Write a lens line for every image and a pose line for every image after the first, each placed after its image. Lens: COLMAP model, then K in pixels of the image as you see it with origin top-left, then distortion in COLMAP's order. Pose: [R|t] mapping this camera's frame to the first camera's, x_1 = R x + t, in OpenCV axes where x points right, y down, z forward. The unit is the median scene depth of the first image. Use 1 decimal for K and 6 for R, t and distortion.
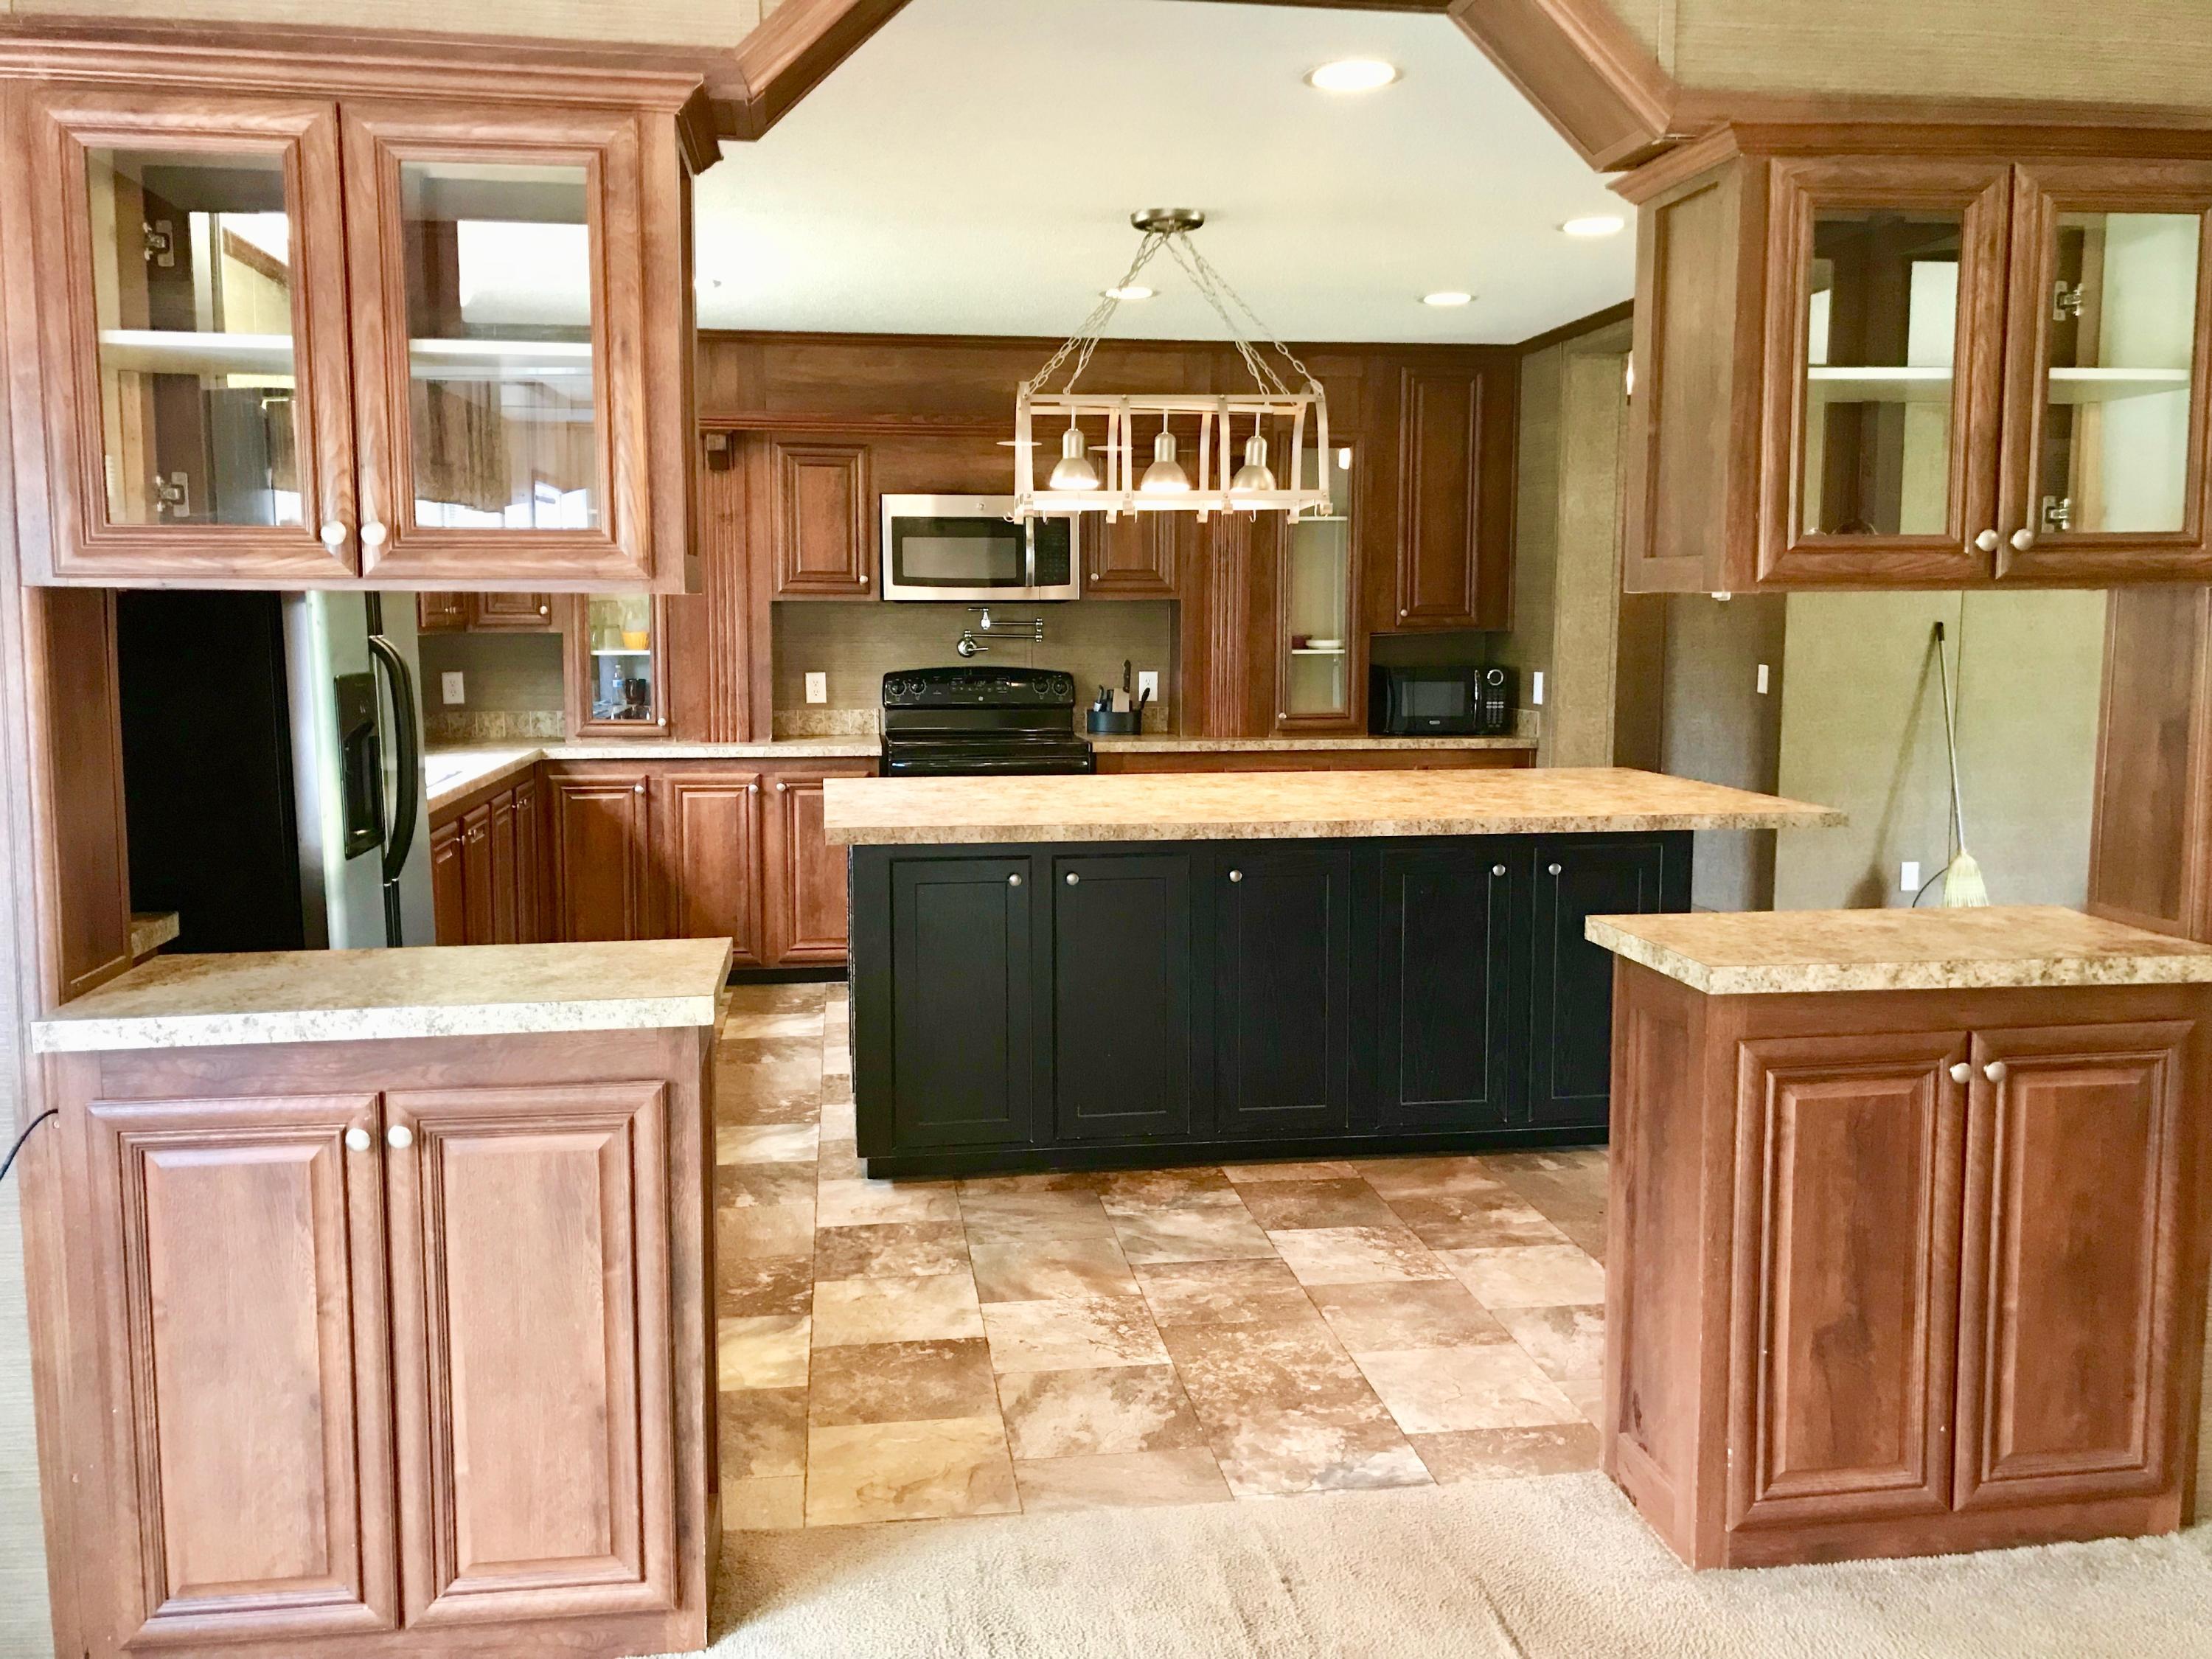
lens RADIAL K [[1826.9, 0, 1110.0], [0, 1826.9, 820.6], [0, 0, 1]] dist [0.021334, -0.005656]
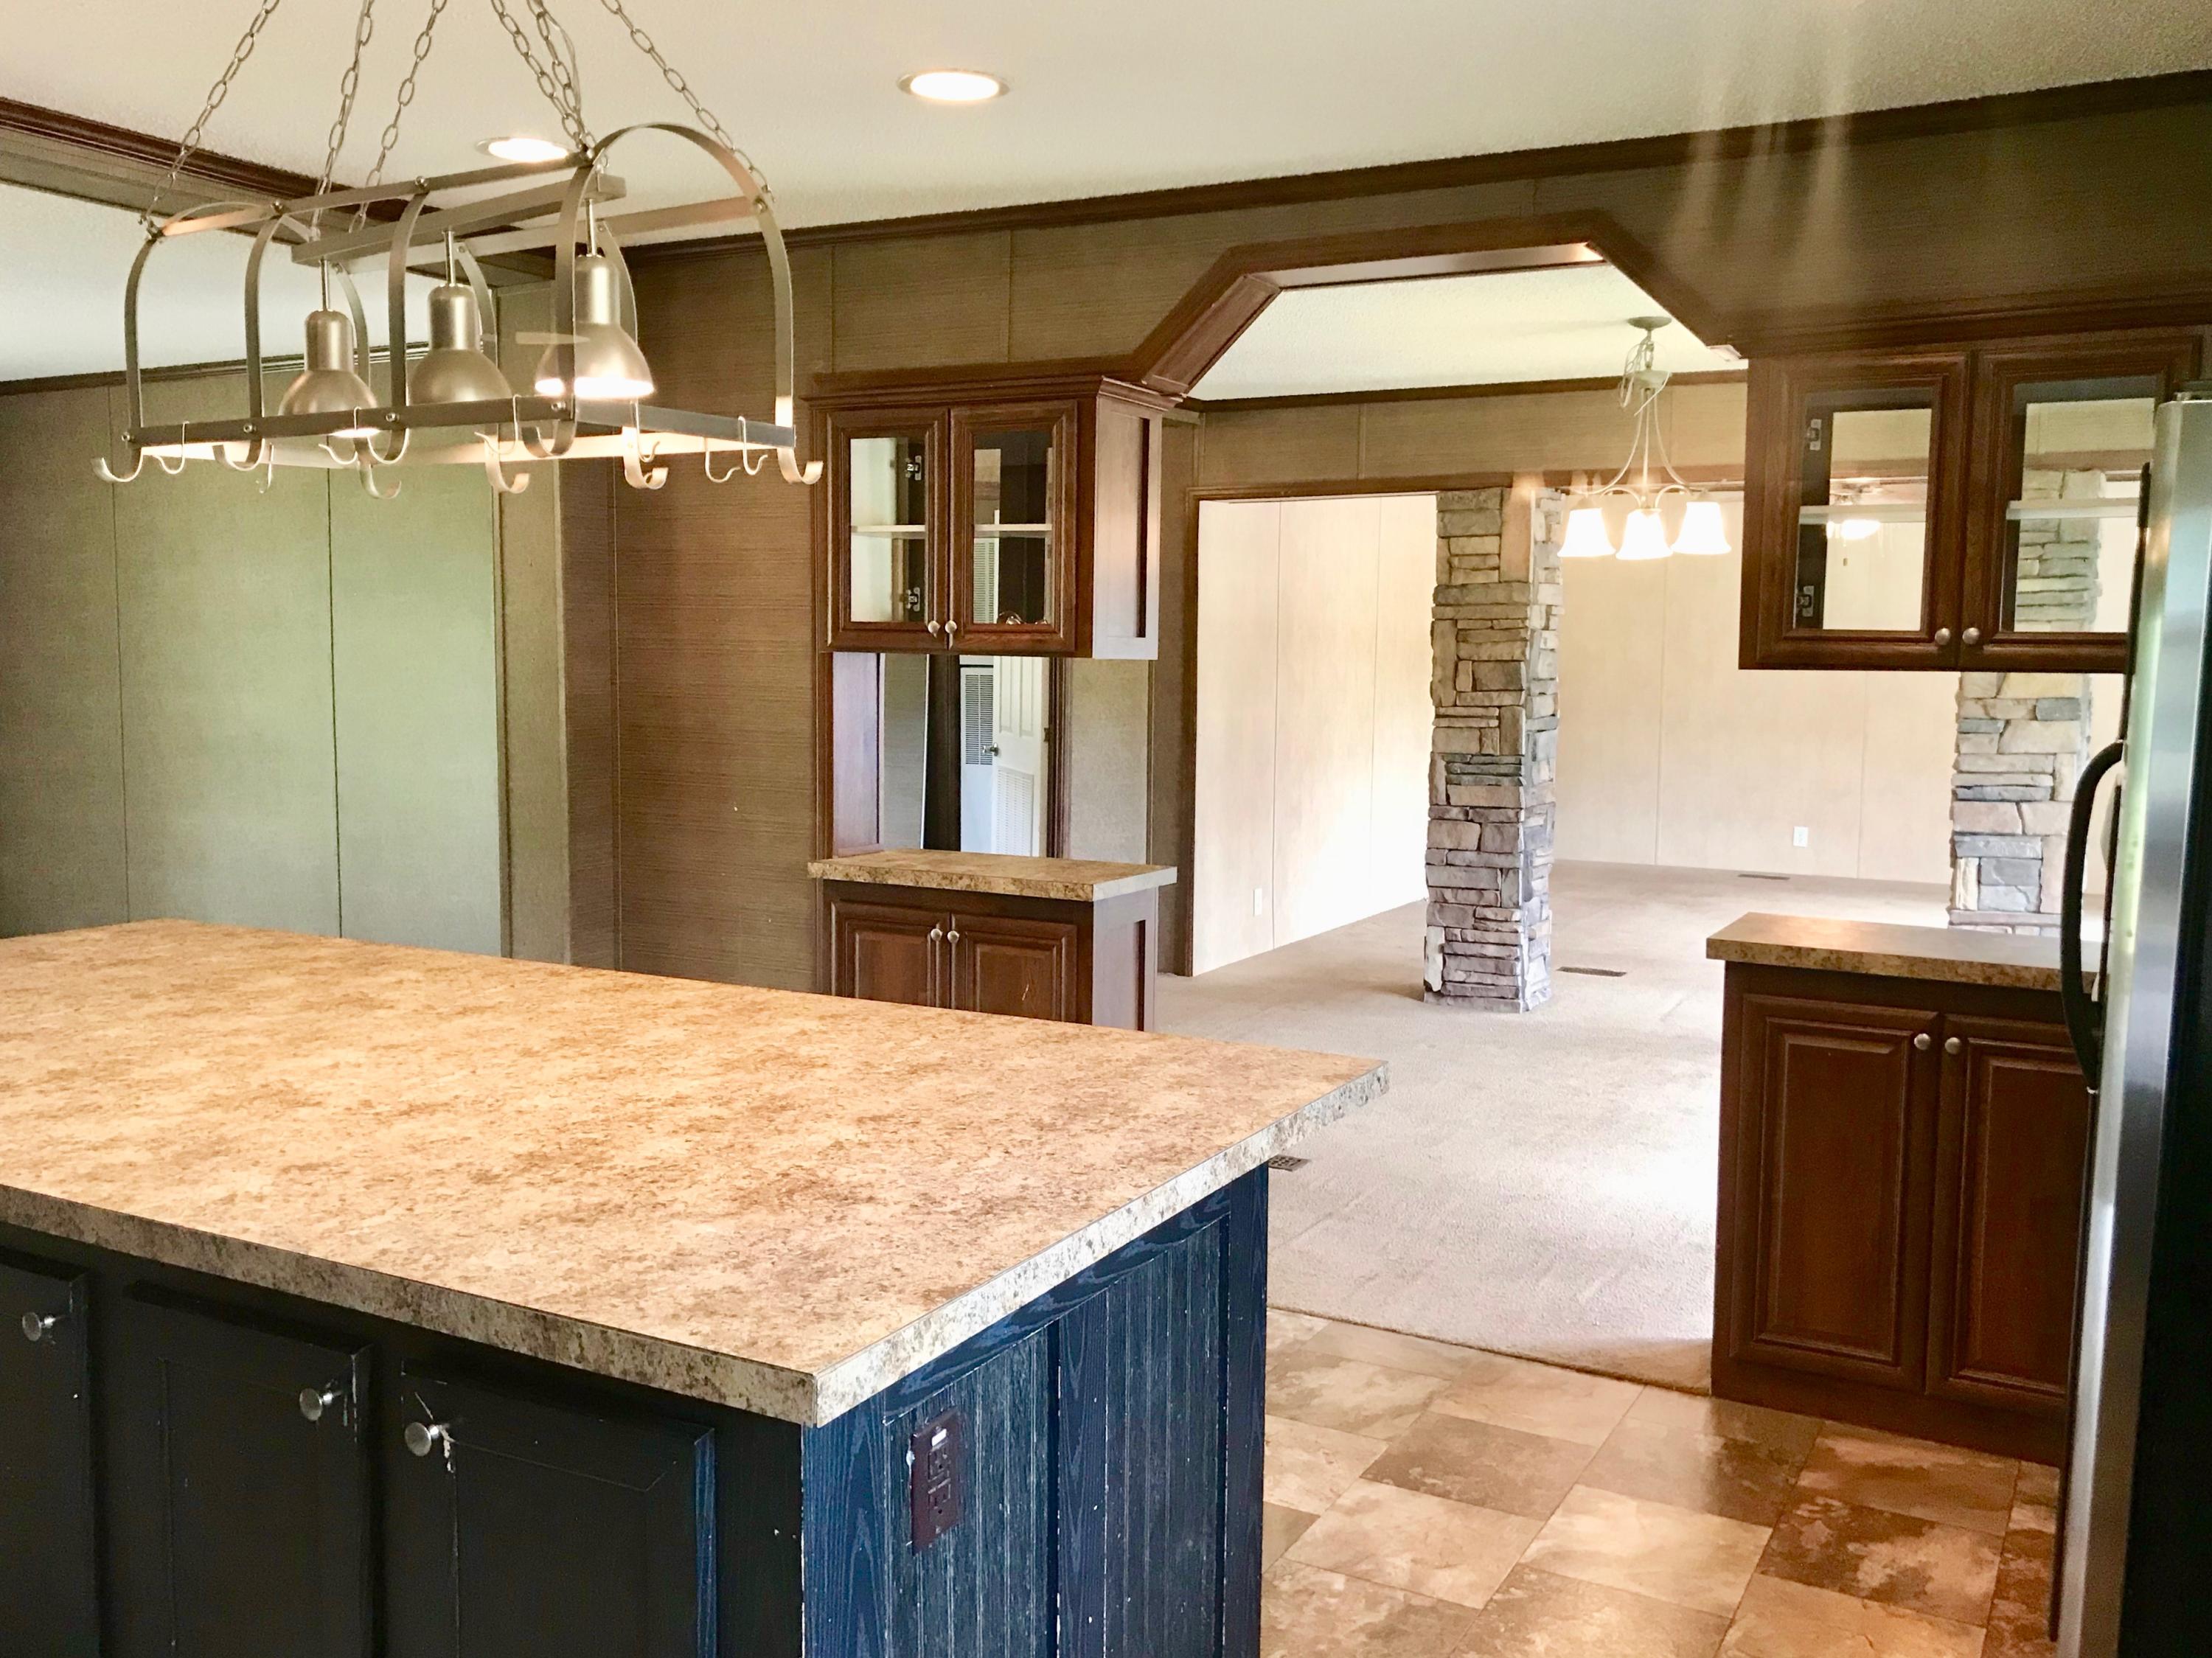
lens RADIAL K [[1826.8, 0, 1116.9], [0, 1826.8, 822.8], [0, 0, 1]] dist [0.021334, -0.005656]
pose [[-0.787692, -0.059349, 0.613203, -0.671794], [0.067186, 0.981137, 0.181264, -0.267897], [-0.612394, 0.183979, -0.768847, 2.267827]]
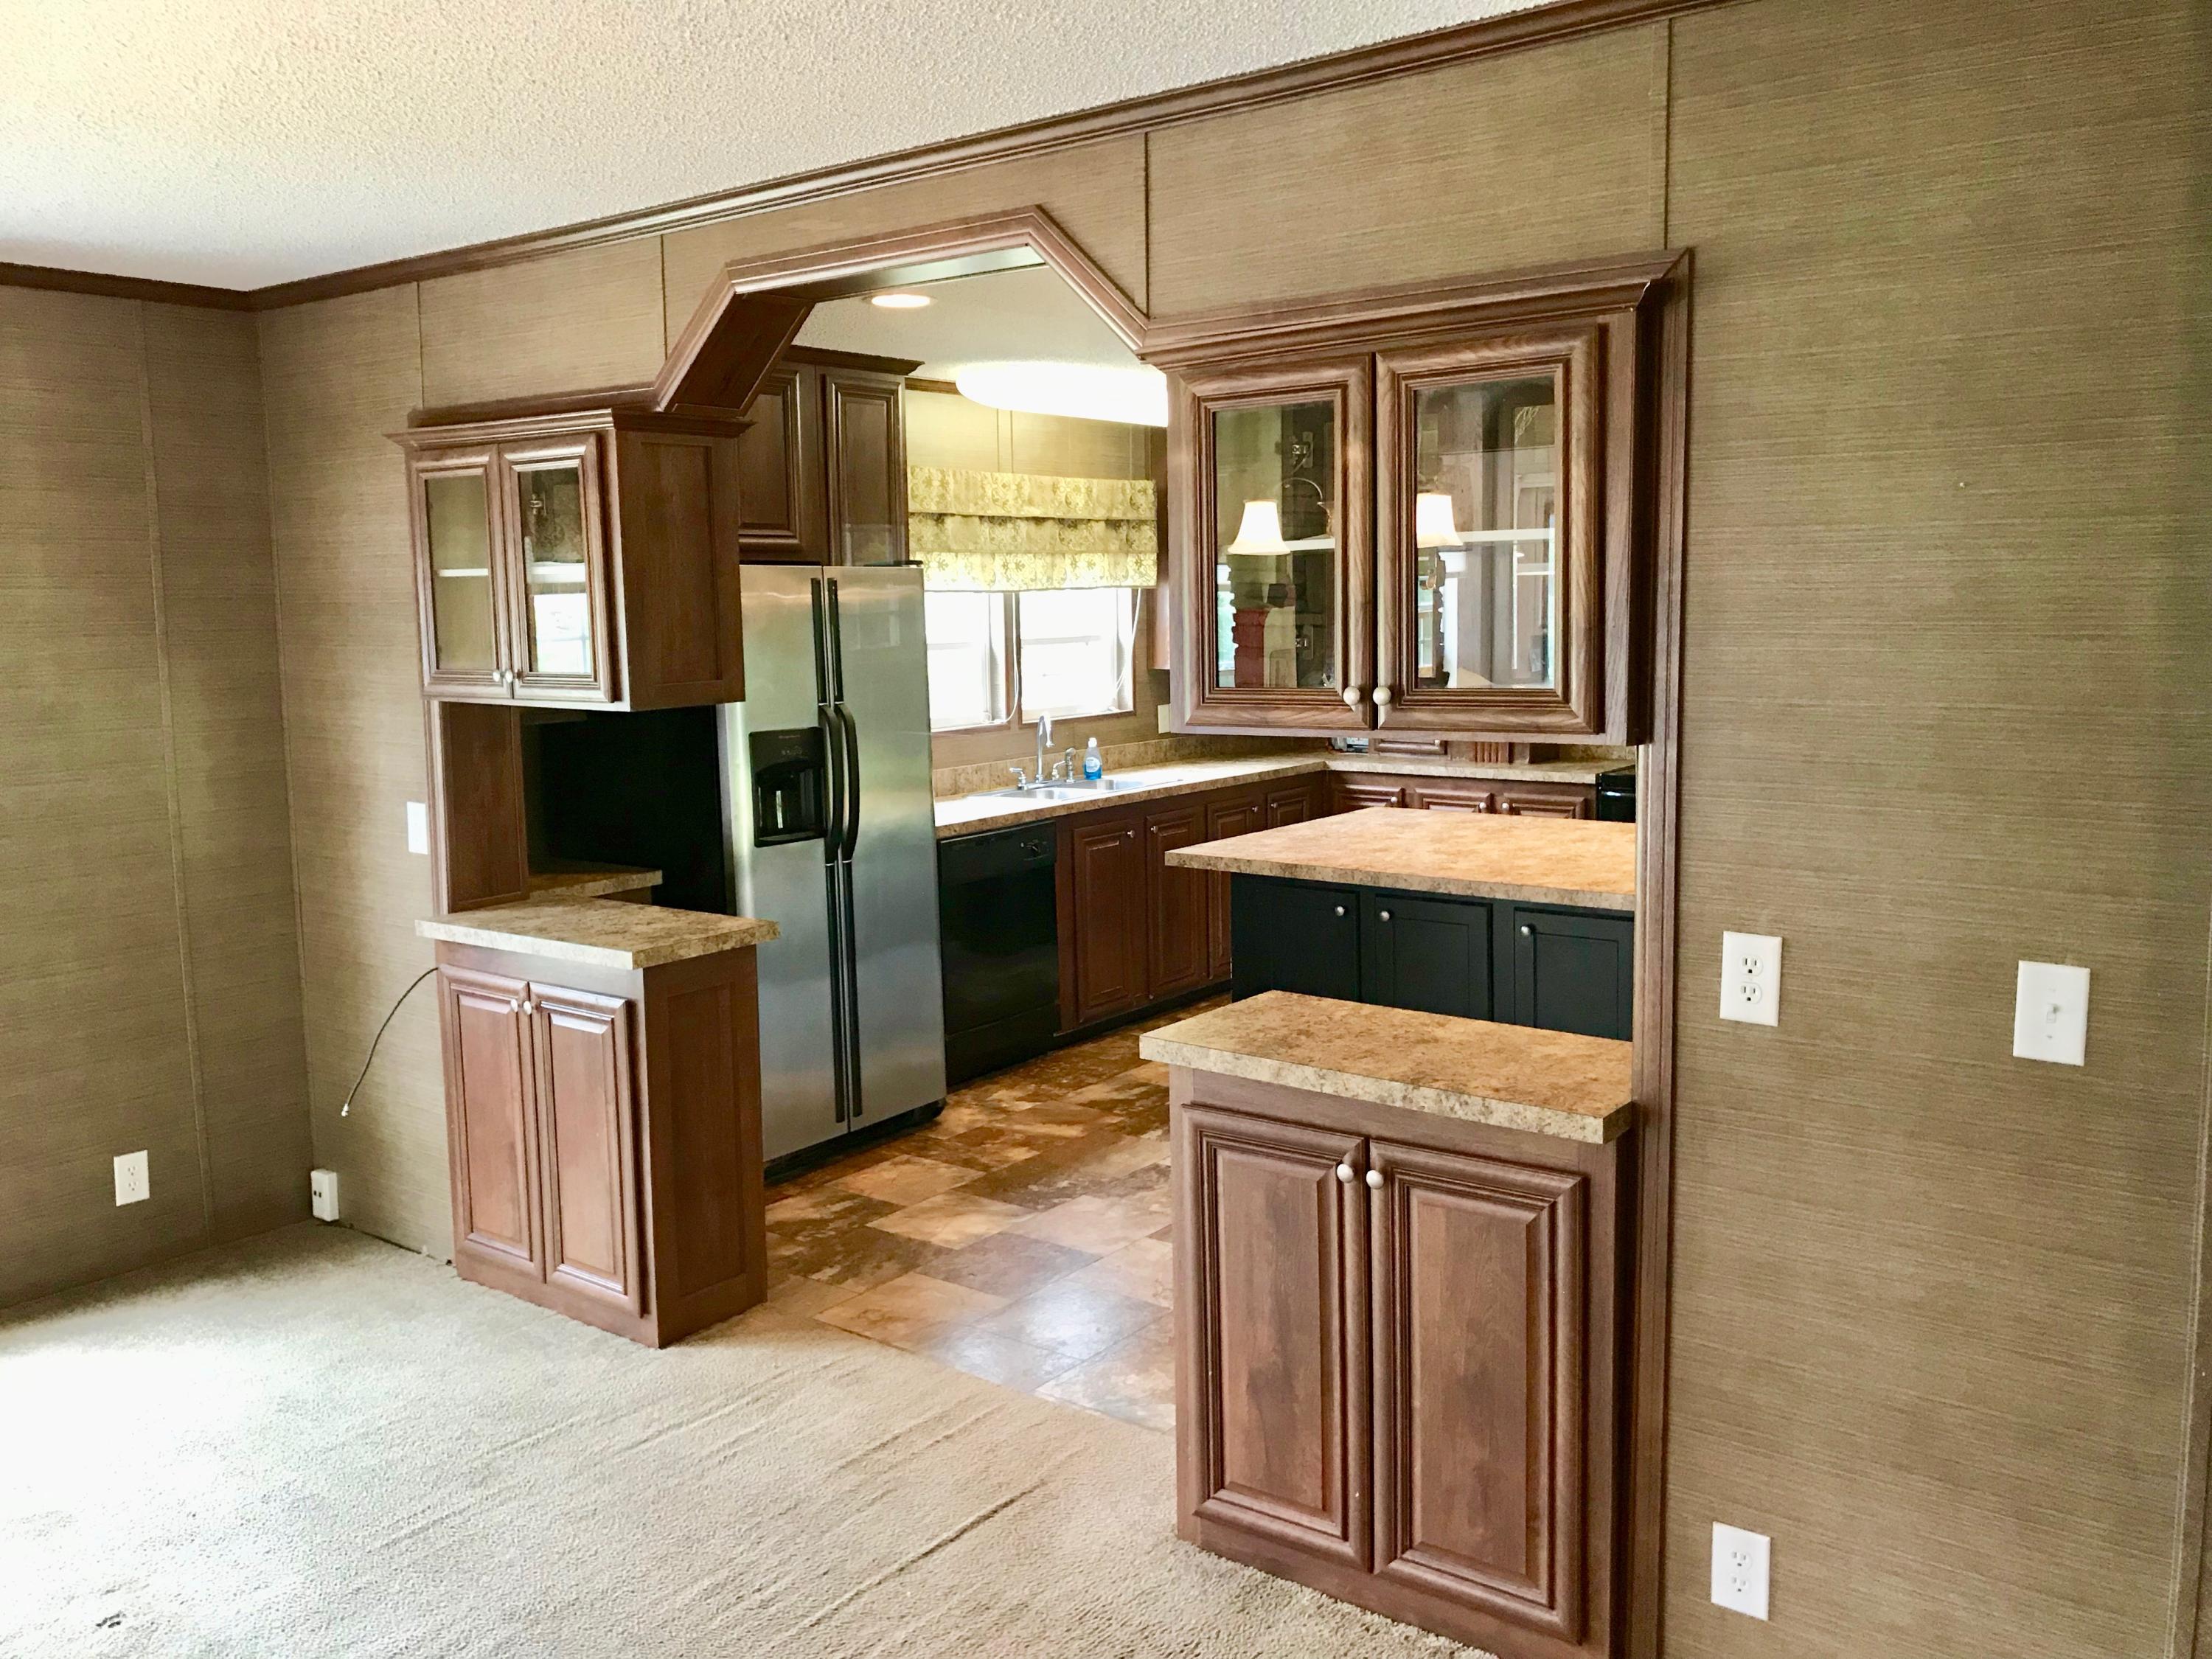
lens RADIAL K [[1826.9, 0, 1099.3], [0, 1826.9, 832.4], [0, 0, 1]] dist [0.021334, -0.005656]
pose [[0.698082, 0.081982, -0.711309, 1.097132], [-0.063958, 0.996592, 0.052094, -0.111945], [0.713156, 0.009128, 0.700946, 0.117070]]
